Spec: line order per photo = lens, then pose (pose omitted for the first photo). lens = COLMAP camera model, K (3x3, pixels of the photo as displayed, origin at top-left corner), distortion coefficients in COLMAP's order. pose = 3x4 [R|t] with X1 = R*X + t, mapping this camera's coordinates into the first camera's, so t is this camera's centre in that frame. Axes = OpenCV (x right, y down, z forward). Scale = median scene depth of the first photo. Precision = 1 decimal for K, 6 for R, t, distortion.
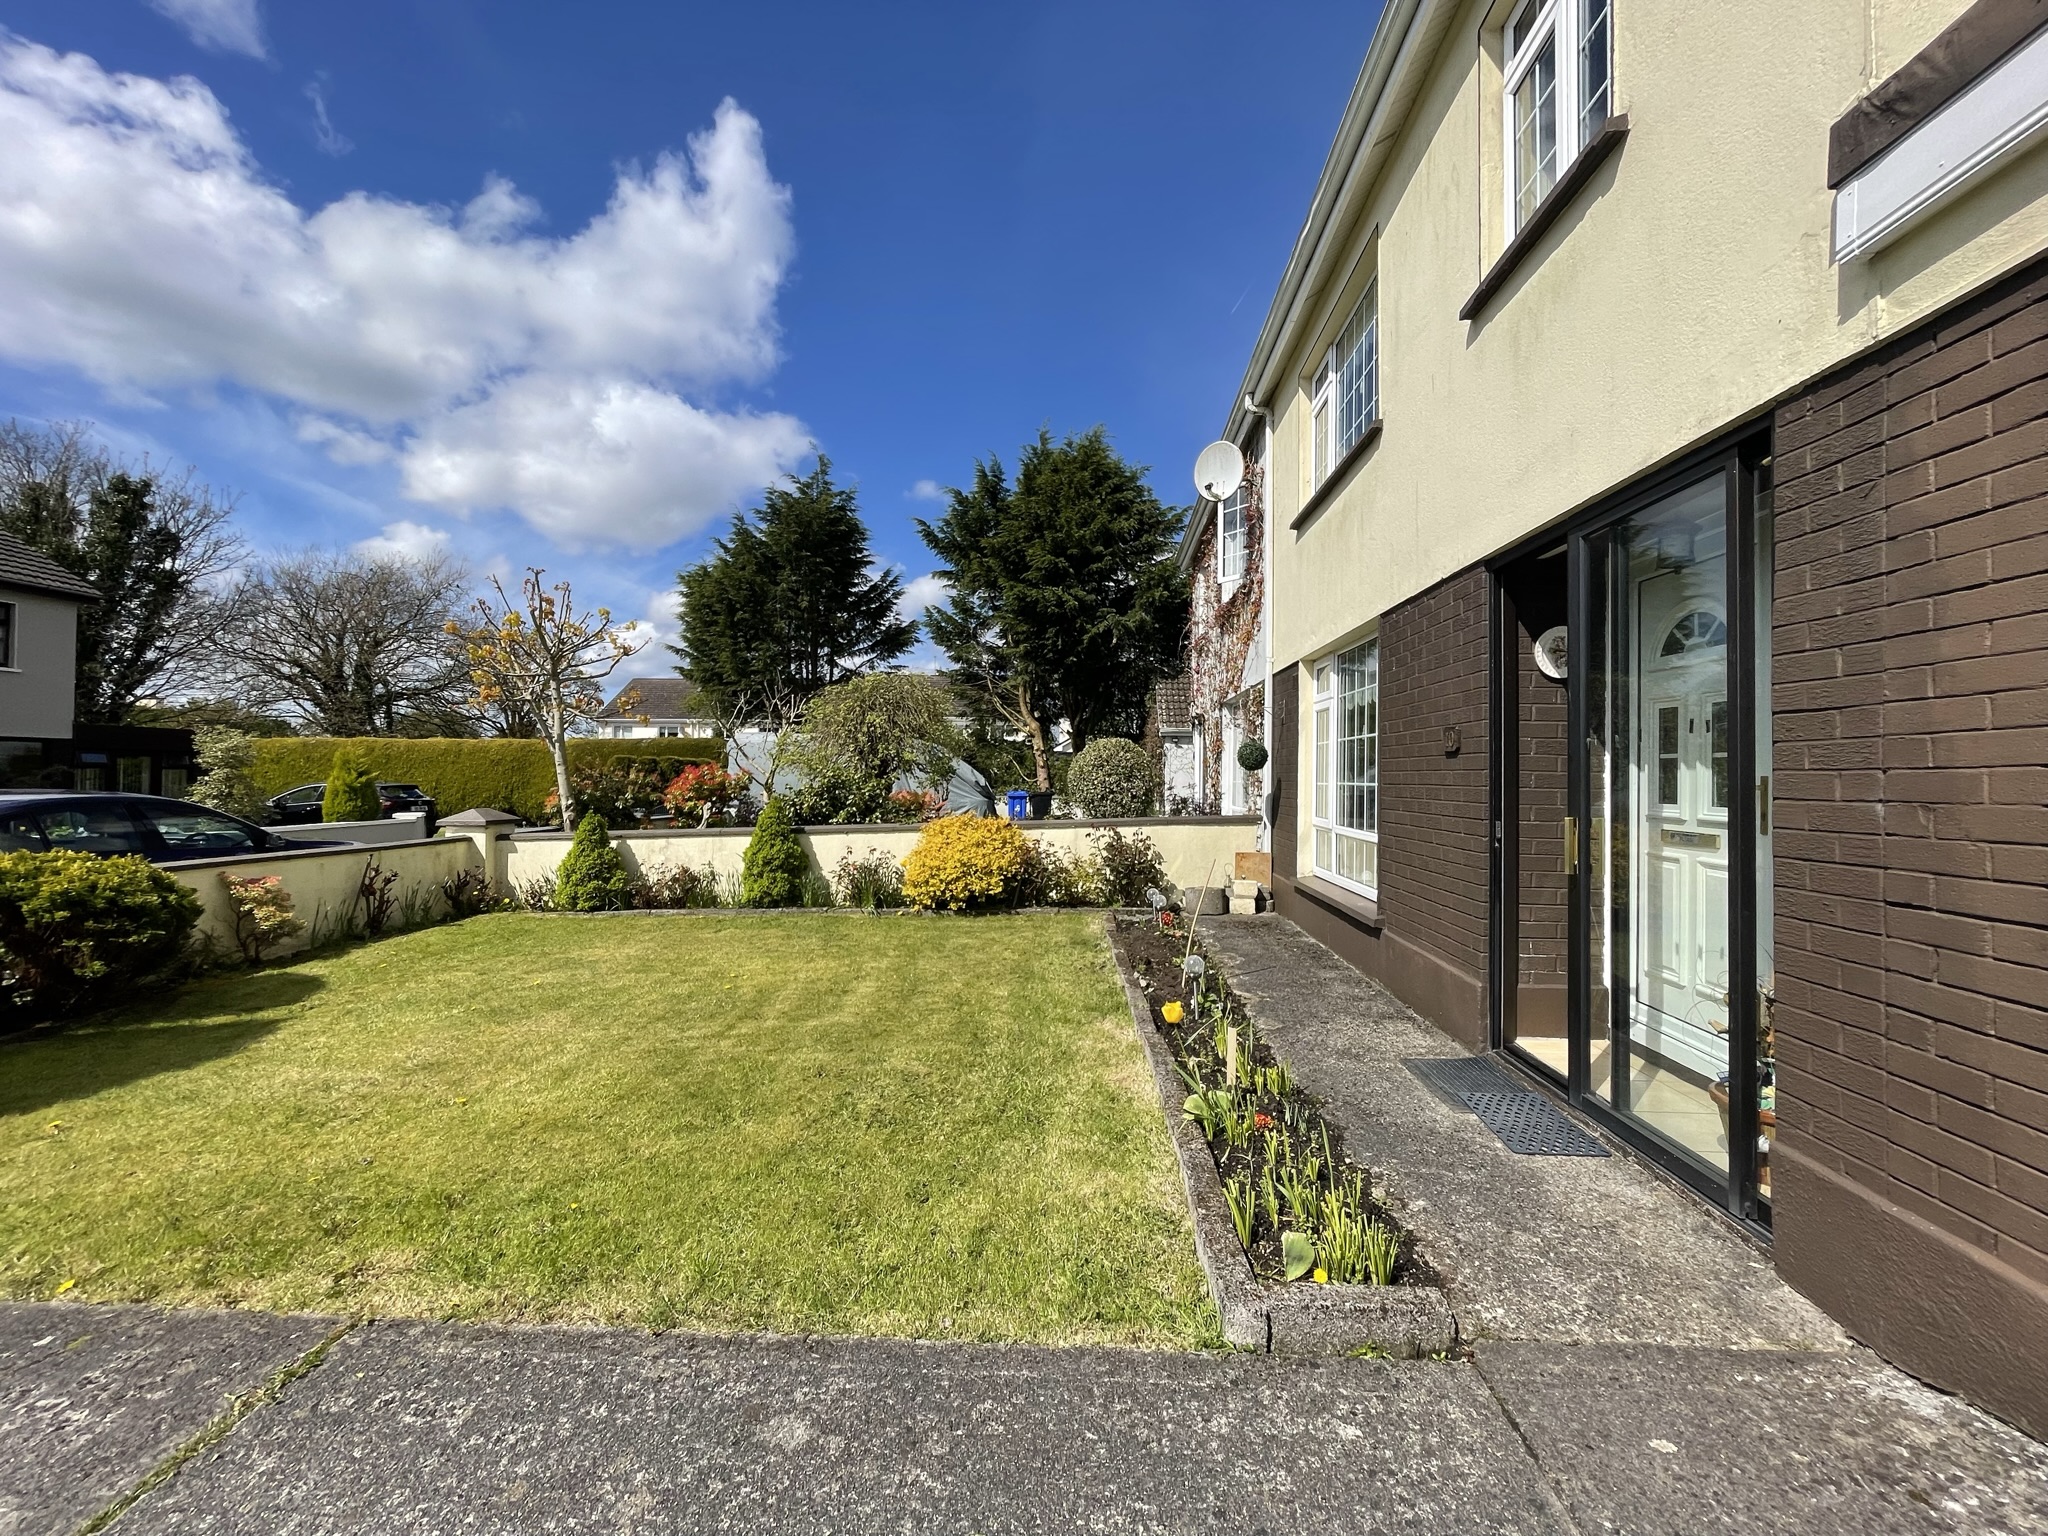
lens RADIAL K [[823.0, 0, 1019.9], [0, 823.0, 761.7], [0, 0, 1]] dist [-0.002312, 0.000169]
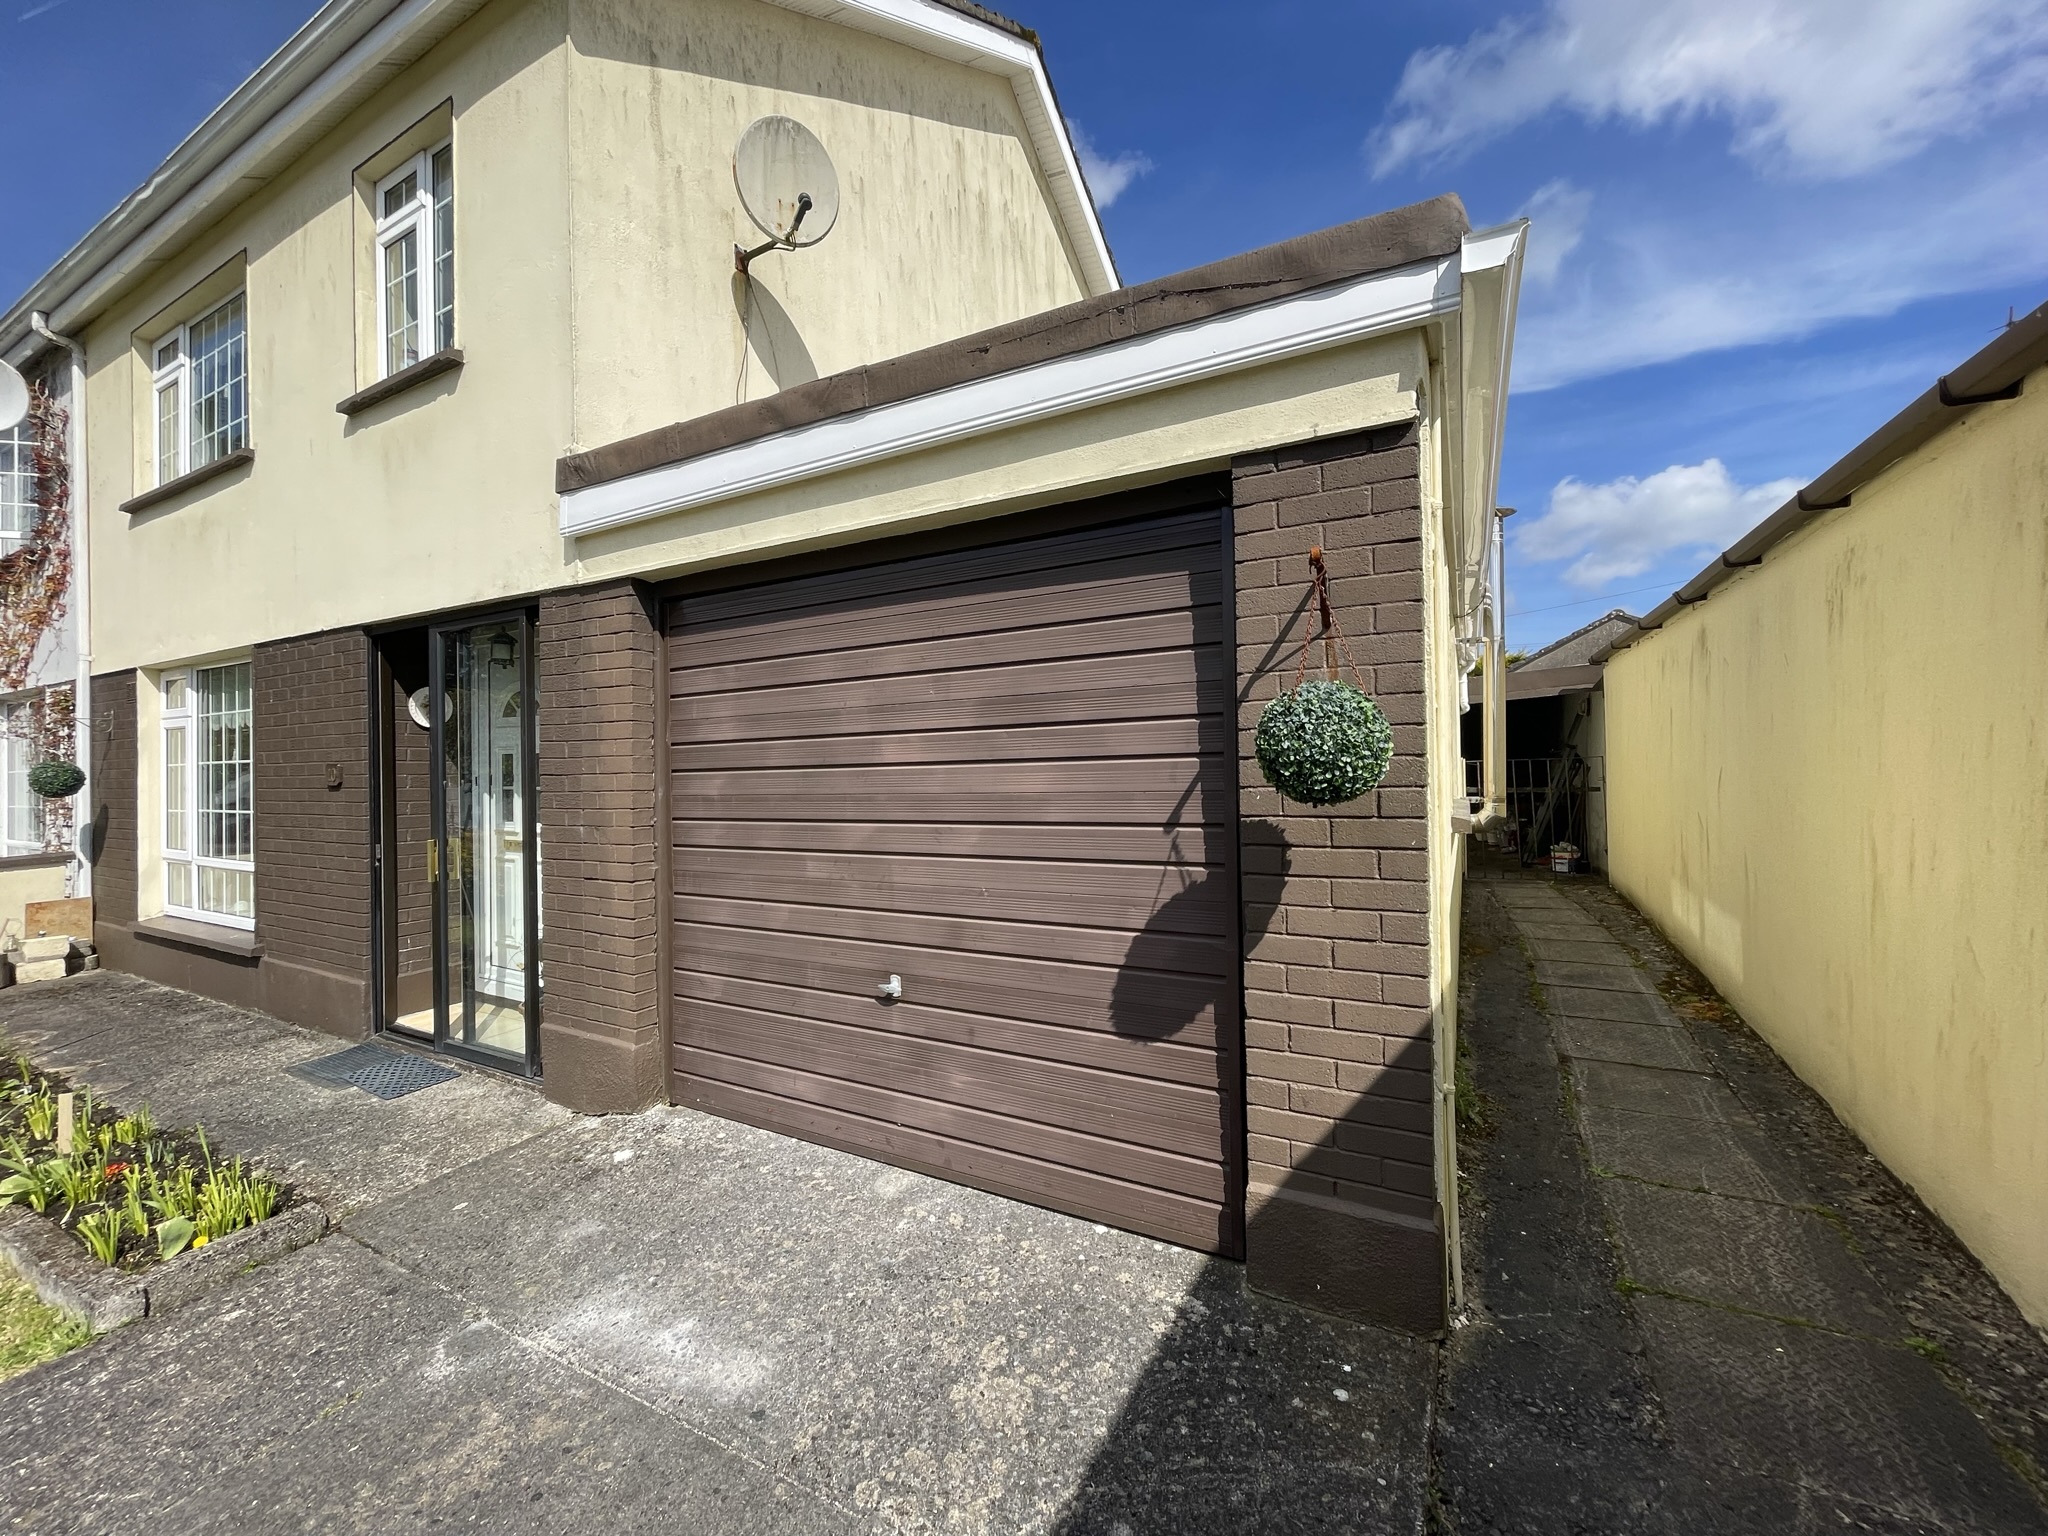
lens RADIAL K [[823.0, 0, 1019.9], [0, 823.0, 761.7], [0, 0, 1]] dist [-0.002312, 0.000169]
pose [[0.399370, -0.012472, 0.916705, -0.156515], [0.004932, 0.999922, 0.011455, -0.061956], [-0.916777, -0.000054, 0.399400, -0.368325]]
